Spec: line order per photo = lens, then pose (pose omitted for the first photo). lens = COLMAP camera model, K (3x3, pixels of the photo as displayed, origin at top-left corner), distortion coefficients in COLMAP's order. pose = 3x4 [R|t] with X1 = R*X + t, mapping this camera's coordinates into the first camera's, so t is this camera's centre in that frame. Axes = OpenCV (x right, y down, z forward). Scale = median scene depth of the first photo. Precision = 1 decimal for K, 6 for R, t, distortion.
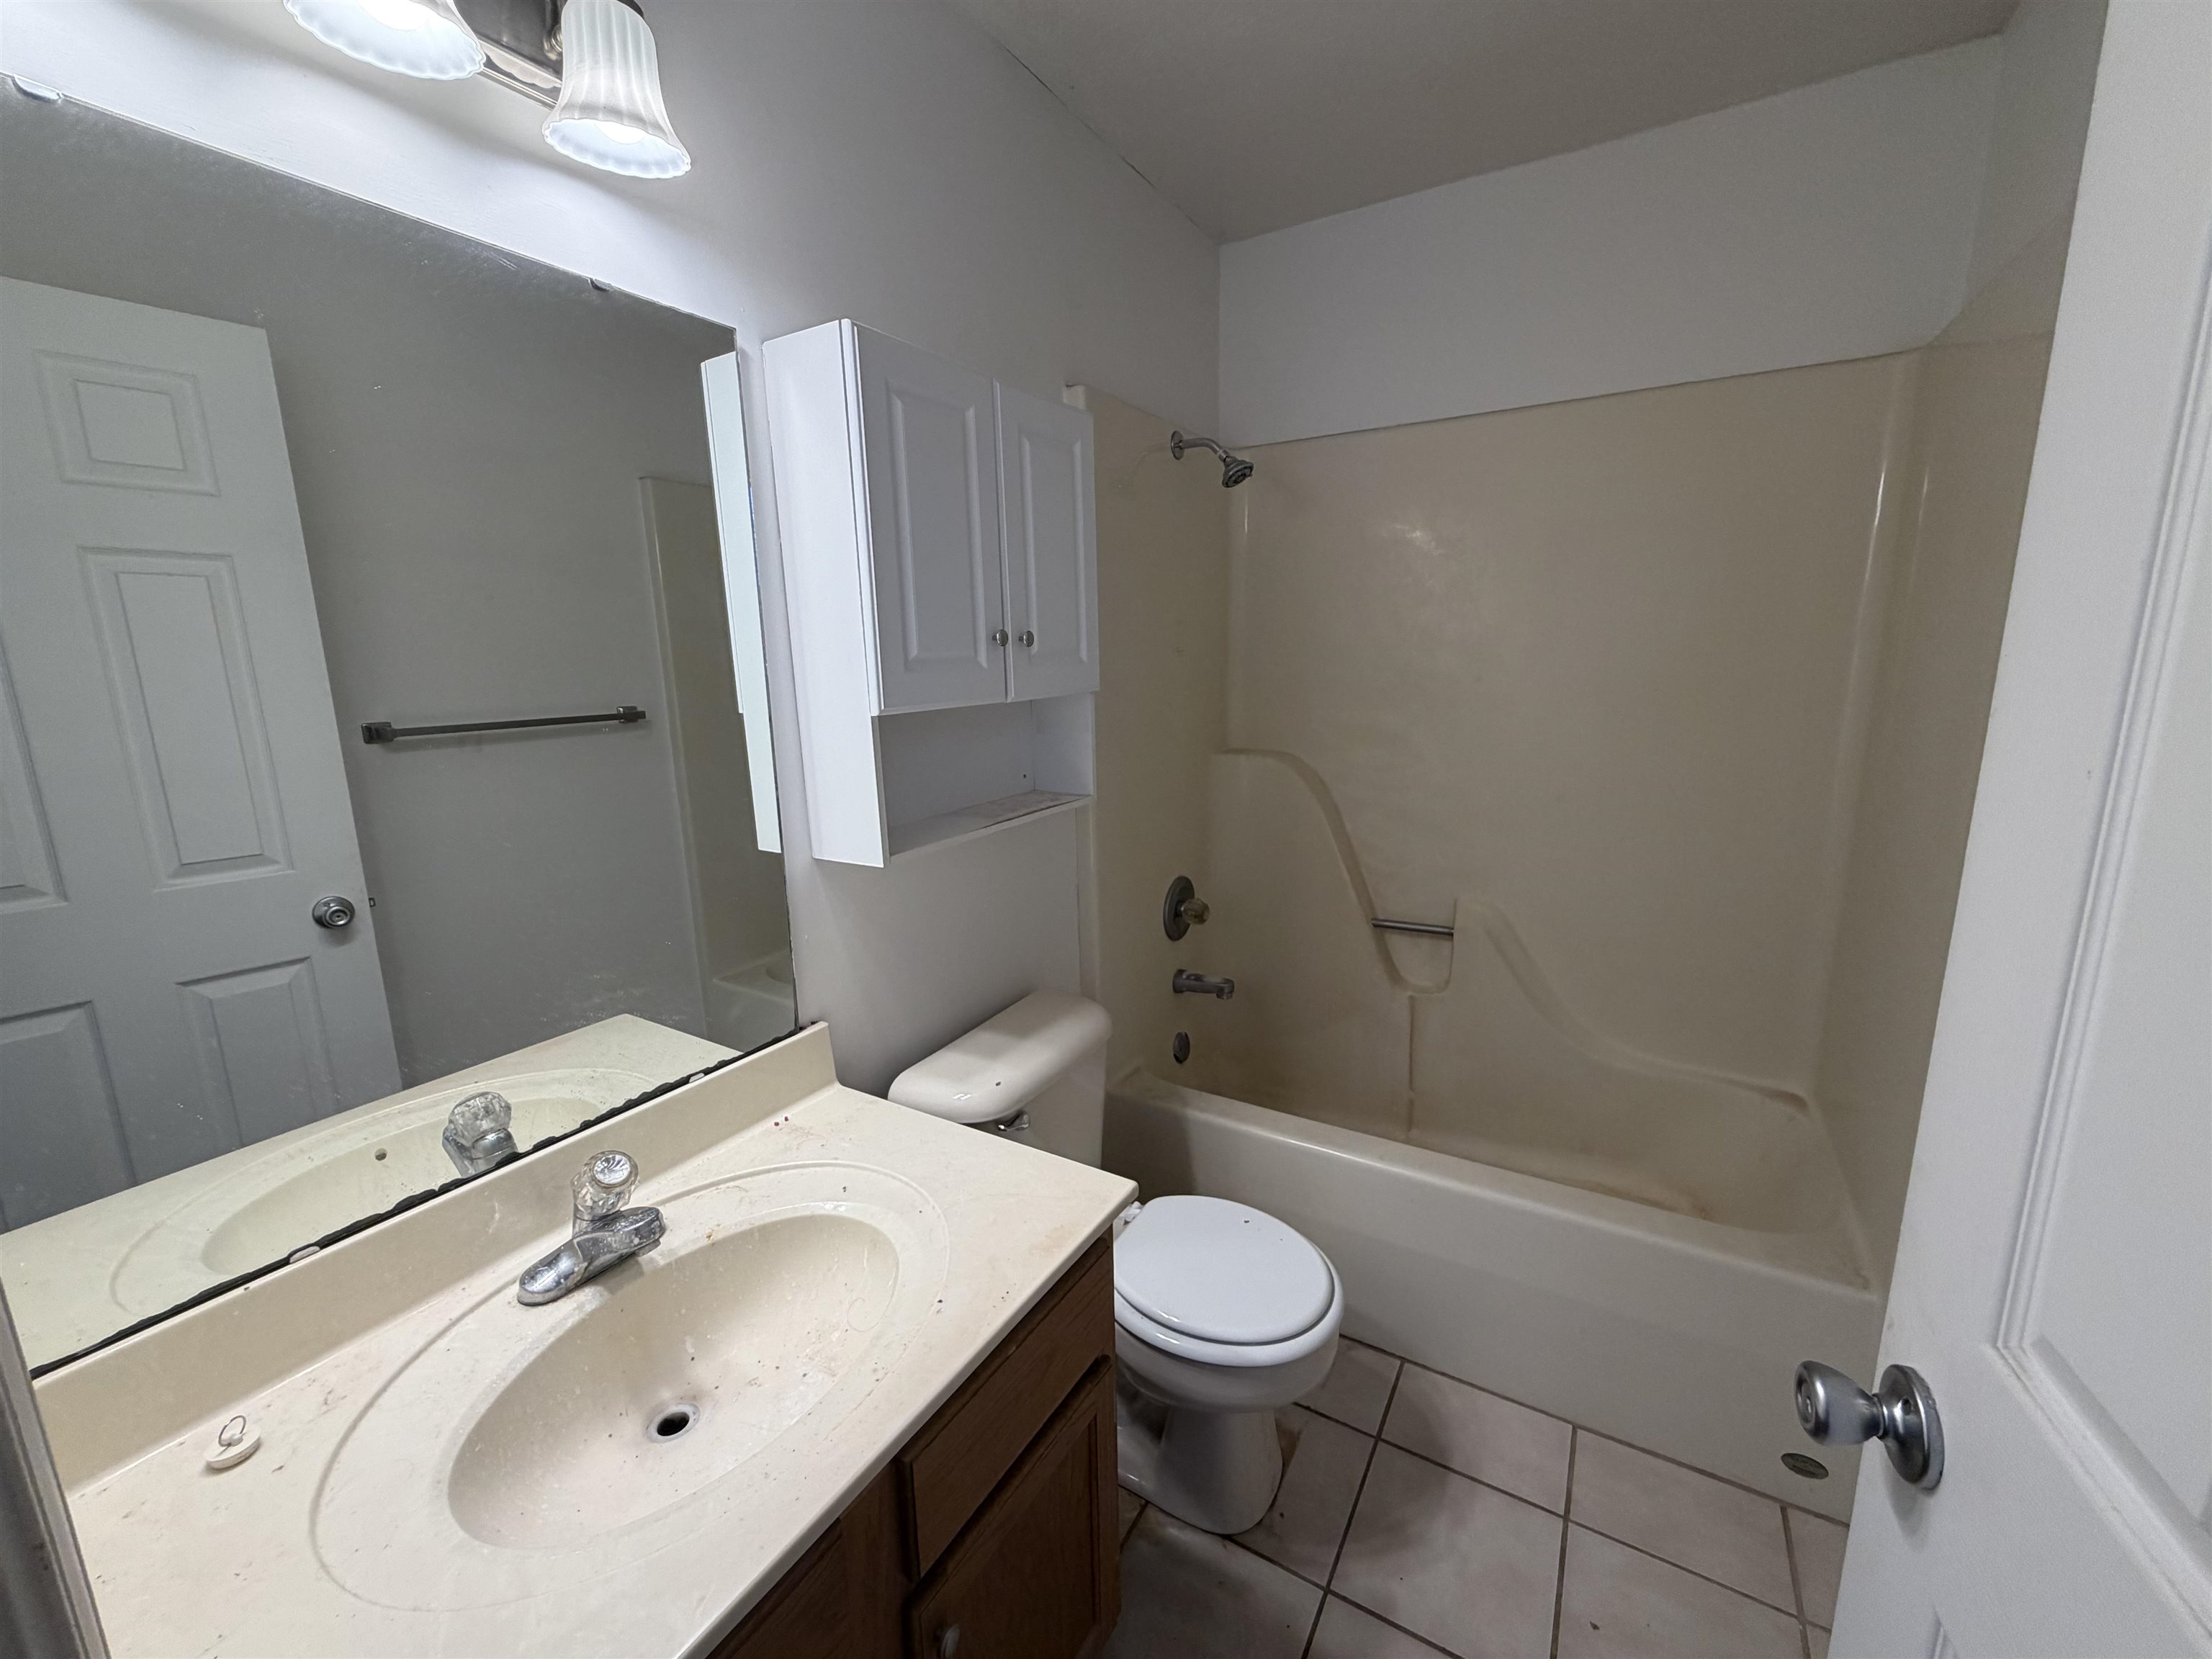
lens RADIAL K [[877.2, 0, 1106.0], [0, 877.2, 829.5], [0, 0, 1]] dist [0.050261, -0.000008]
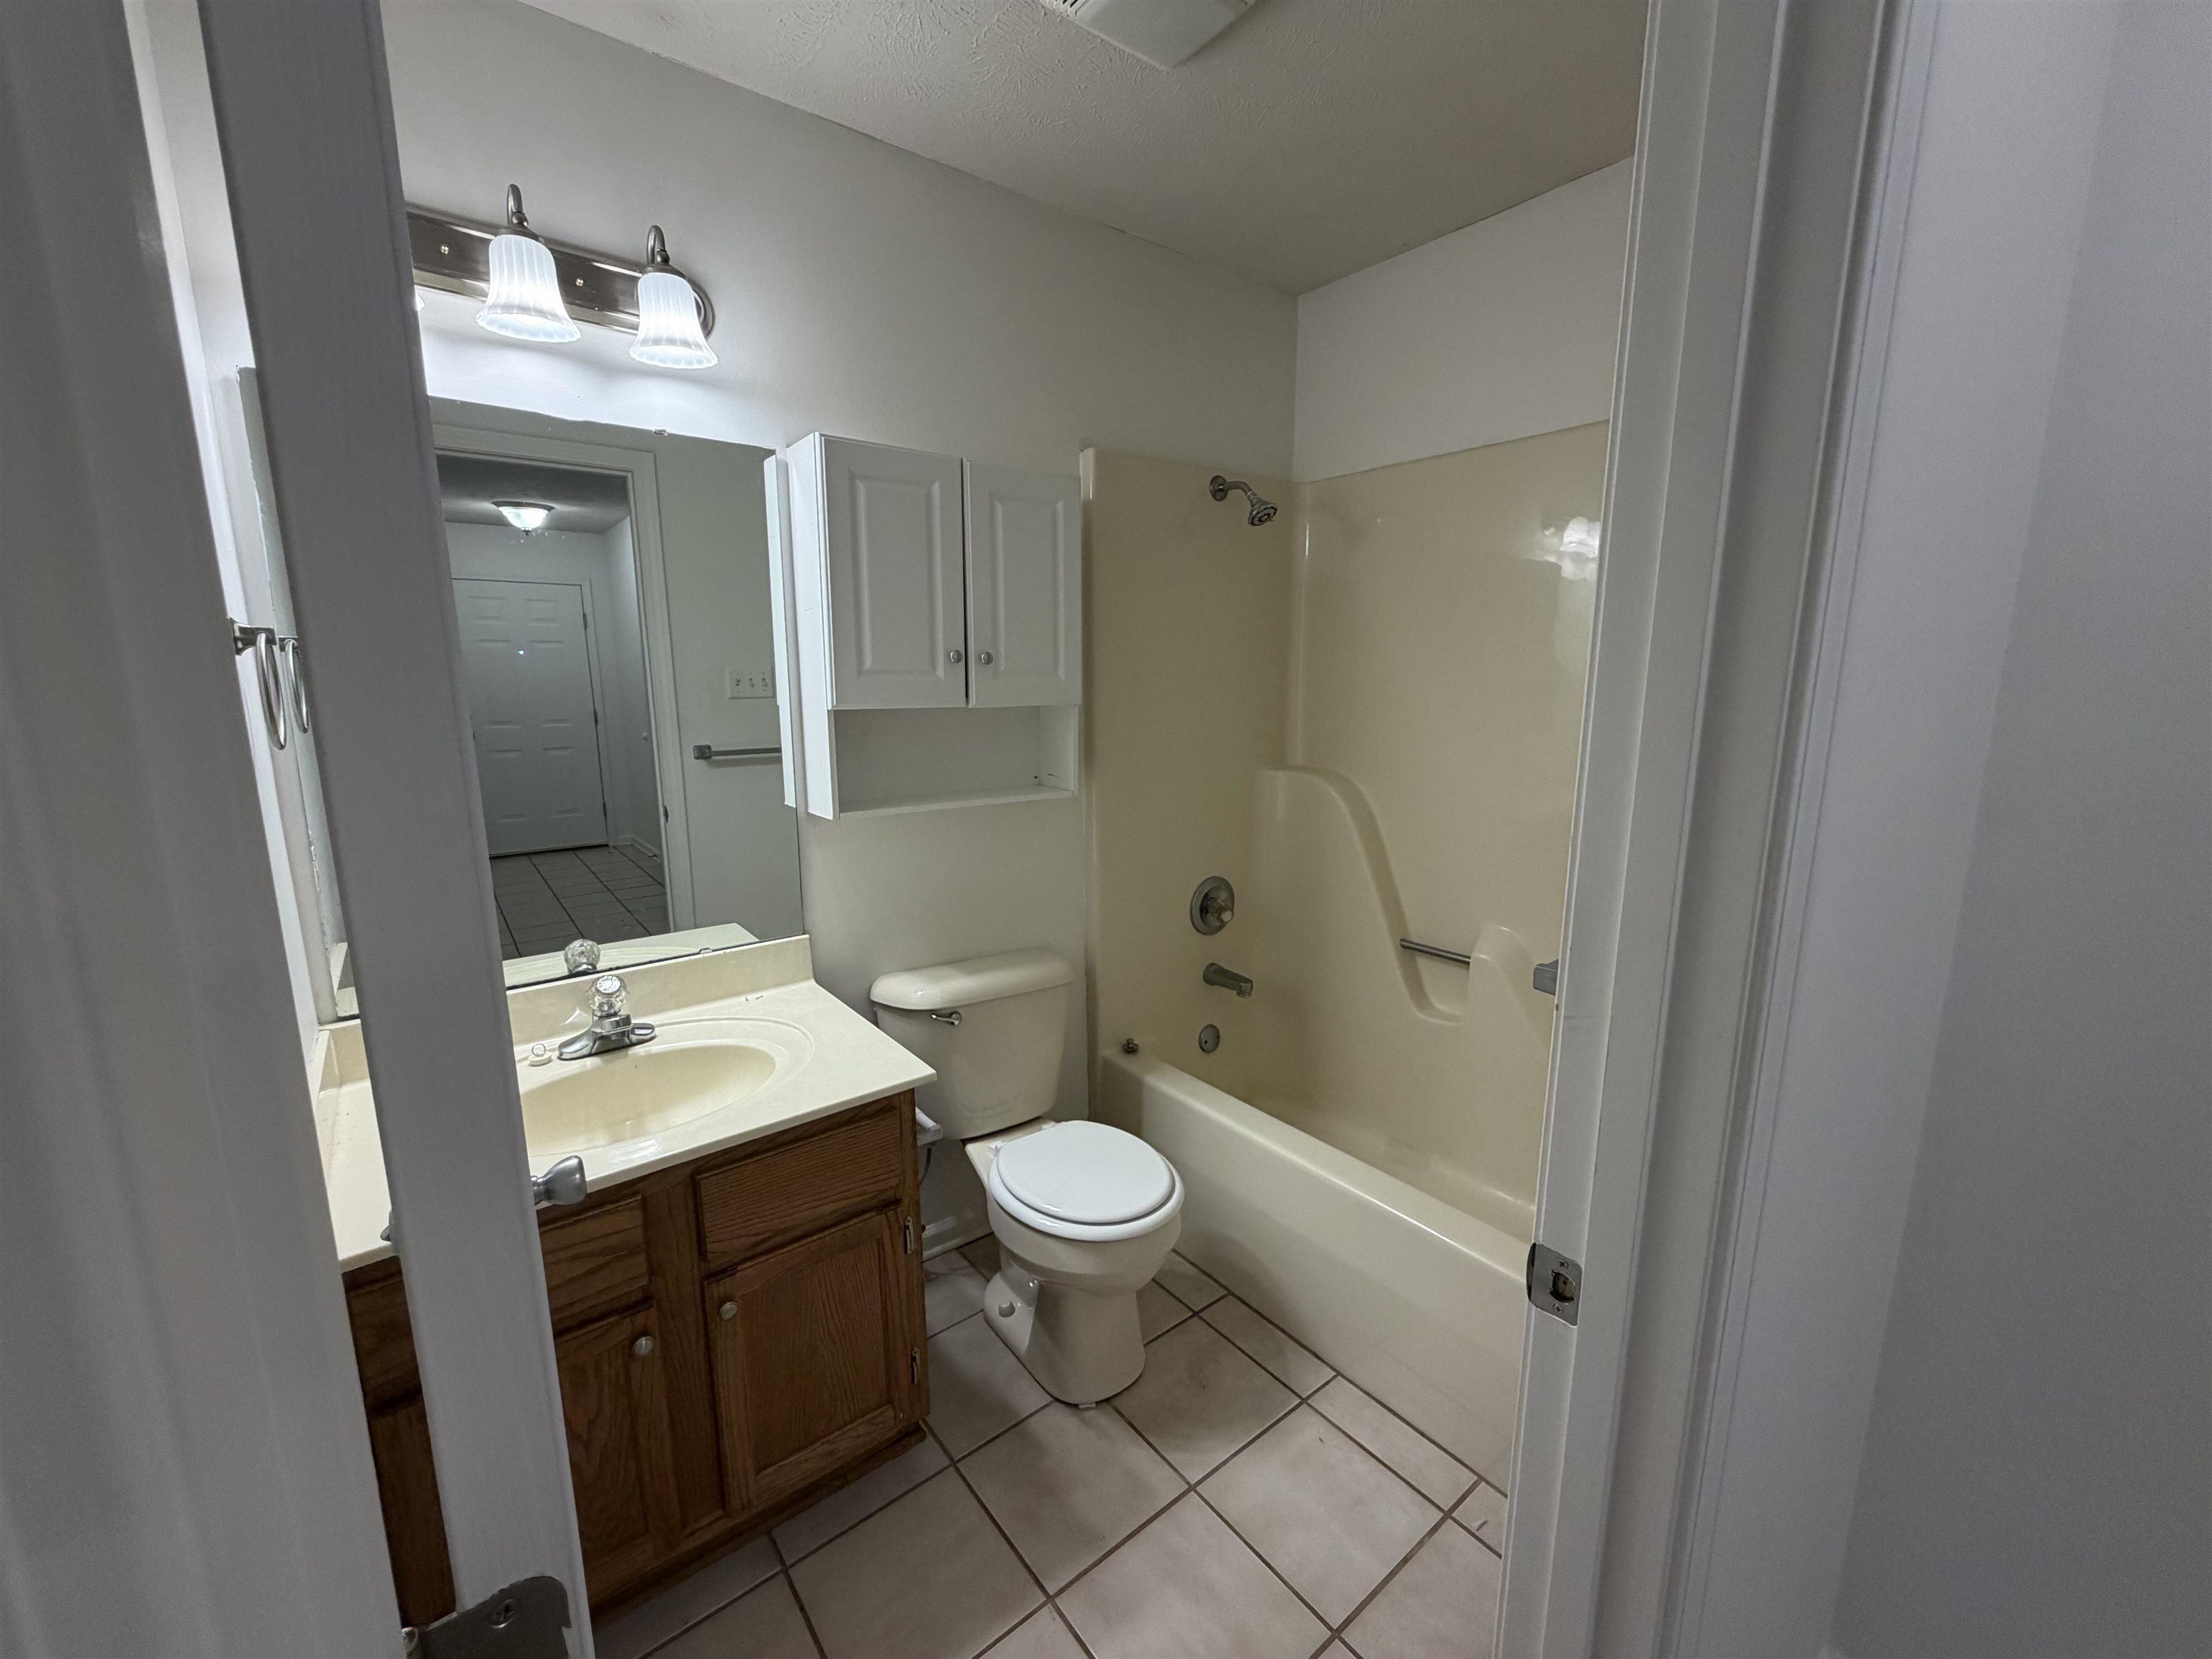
lens RADIAL K [[886.7, 0, 1101.2], [0, 886.7, 828.3], [0, 0, 1]] dist [0.001564, 0.000033]
pose [[0.935634, 0.091670, -0.340860, 0.504996], [-0.095599, 0.995406, 0.005291, 0.003131], [0.339779, 0.027635, 0.940099, -0.128513]]
